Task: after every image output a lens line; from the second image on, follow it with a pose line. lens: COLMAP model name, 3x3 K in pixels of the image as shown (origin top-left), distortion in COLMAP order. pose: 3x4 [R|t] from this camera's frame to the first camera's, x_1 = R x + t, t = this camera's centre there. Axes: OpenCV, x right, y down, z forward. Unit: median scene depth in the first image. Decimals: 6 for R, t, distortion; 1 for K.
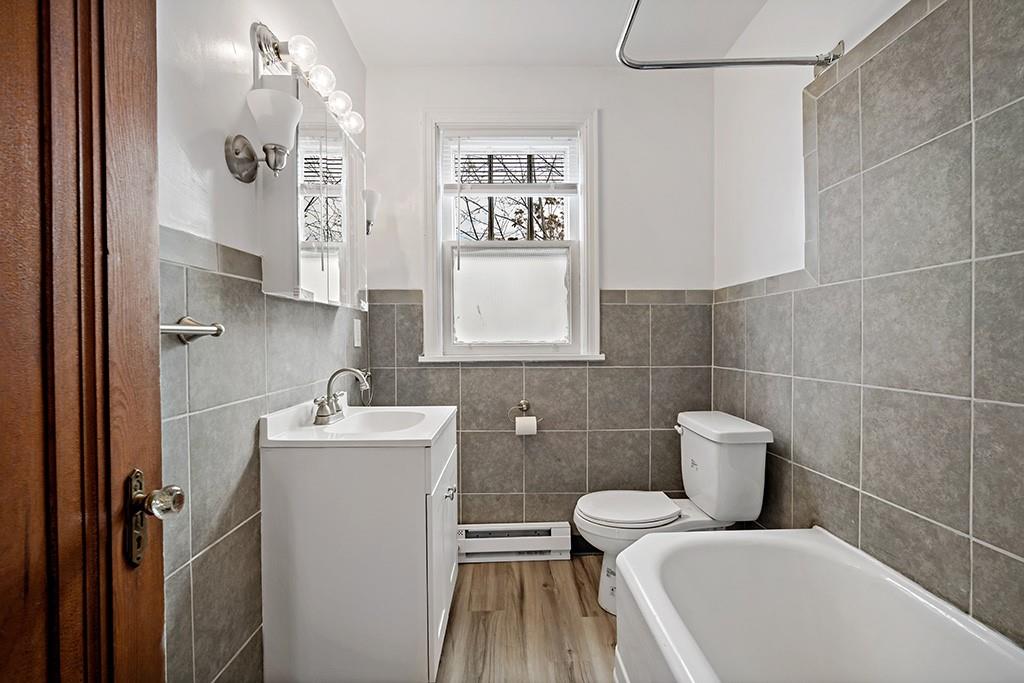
lens RADIAL K [[451.8, 0, 513.6], [0, 451.8, 337.4], [0, 0, 1]] dist [-0.007853, 0.000063]
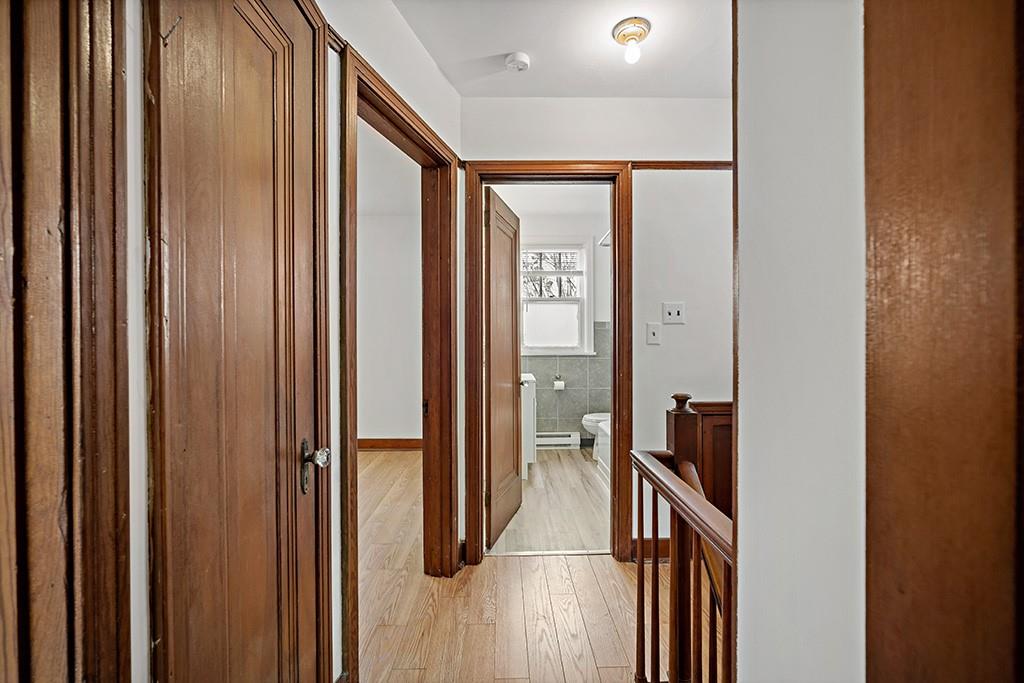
lens RADIAL K [[451.8, 0, 513.6], [0, 451.8, 337.4], [0, 0, 1]] dist [-0.007853, 0.000063]
pose [[0.999999, 0.001585, 0.000059, -0.183722], [-0.001585, 0.999973, -0.007211, -0.014866], [-0.000071, 0.007211, 0.999974, -1.108848]]
